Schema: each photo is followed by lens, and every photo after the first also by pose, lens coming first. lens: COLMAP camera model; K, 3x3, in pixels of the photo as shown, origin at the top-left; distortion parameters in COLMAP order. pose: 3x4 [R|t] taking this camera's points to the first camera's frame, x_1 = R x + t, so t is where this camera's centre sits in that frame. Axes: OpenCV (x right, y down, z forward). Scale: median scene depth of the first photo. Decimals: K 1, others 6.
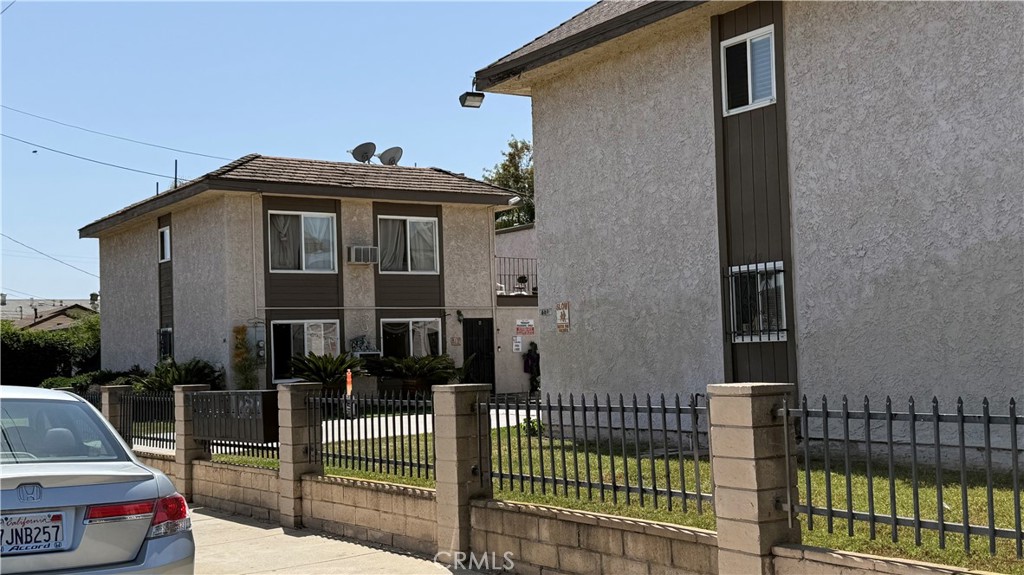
lens RADIAL K [[1192.5, 0, 512.0], [0, 1192.5, 287.5], [0, 0, 1]] dist [0.158994, -0.021751]
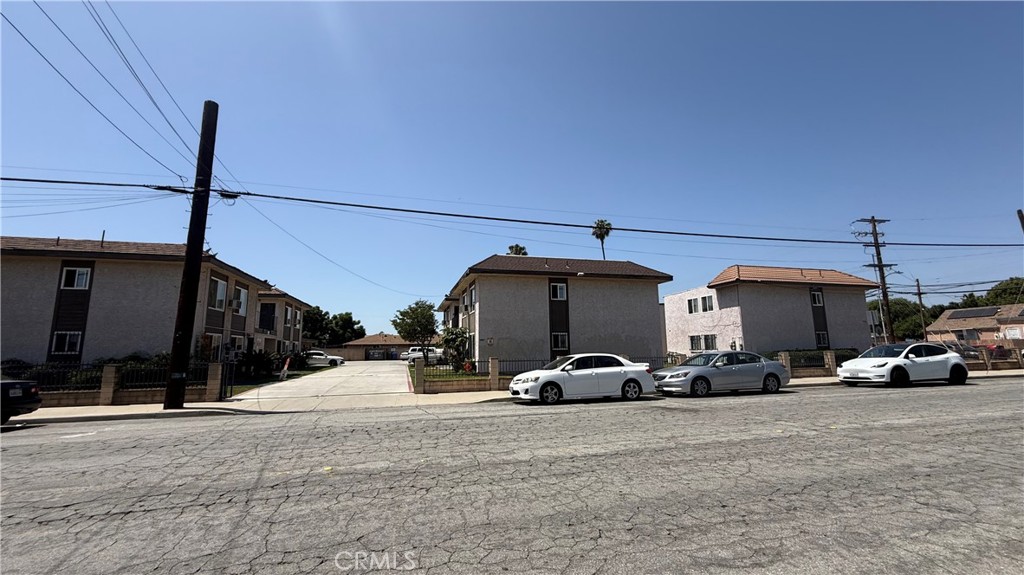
lens RADIAL K [[409.3, 0, 509.6], [0, 409.3, 289.1], [0, 0, 1]] dist [0.001633, 0.000119]
pose [[0.327690, 0.170106, 0.929345, -1.056566], [-0.052458, 0.985416, -0.161872, 0.062020], [-0.943328, 0.004292, 0.331835, 0.508567]]
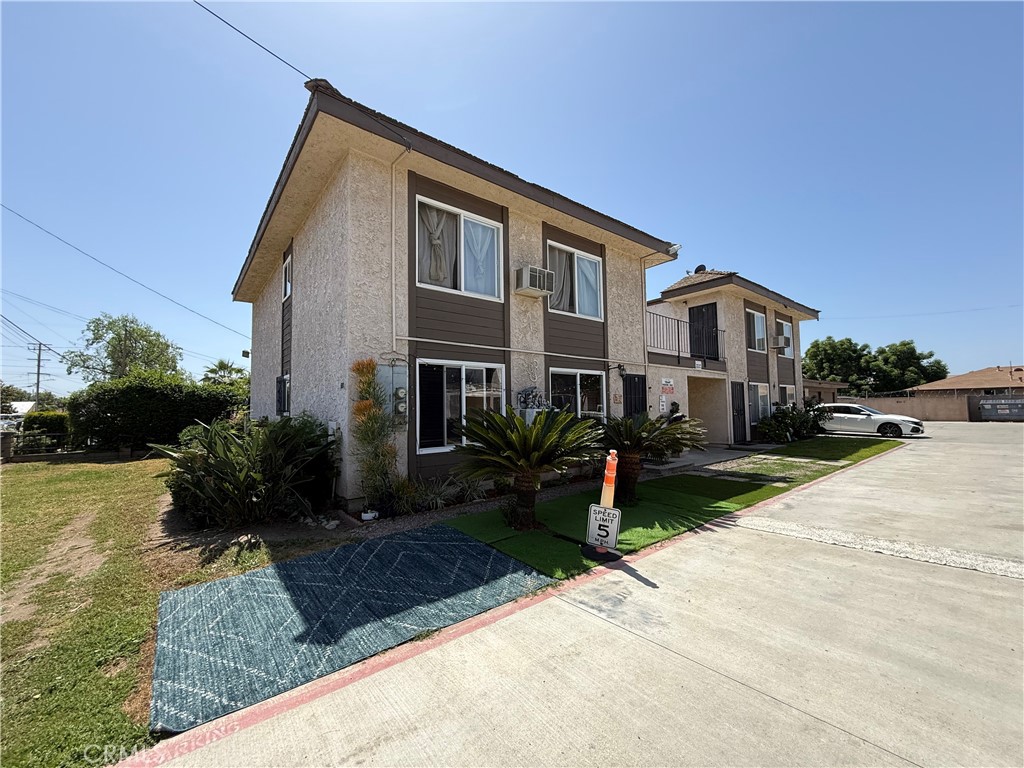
lens RADIAL K [[407.2, 0, 509.1], [0, 407.2, 383.6], [0, 0, 1]] dist [-0.000380, -0.000320]
pose [[0.995721, 0.025666, 0.088772, -0.269494], [-0.025102, 0.999657, -0.007464, 0.066384], [-0.088933, 0.005203, 0.996024, 1.228850]]
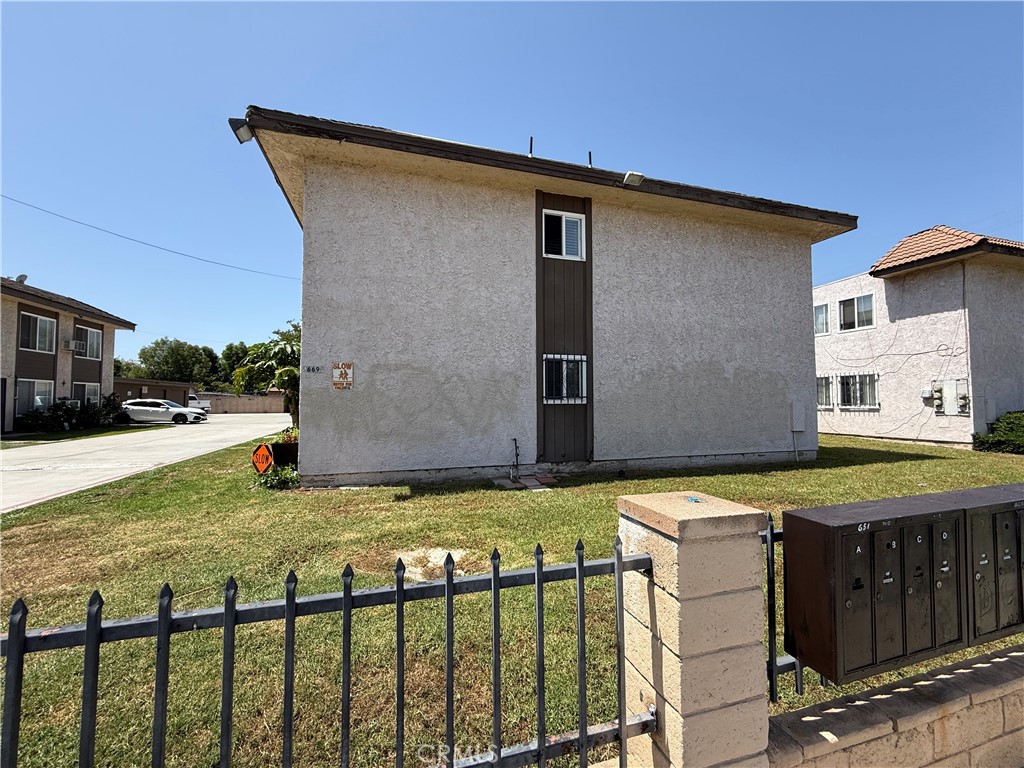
lens RADIAL K [[407.2, 0, 509.1], [0, 407.2, 383.6], [0, 0, 1]] dist [-0.000380, -0.000320]
pose [[0.294260, 0.073102, 0.952926, -0.257362], [-0.061714, 0.996443, -0.057383, 0.041989], [-0.953731, -0.041923, 0.297725, 0.703862]]
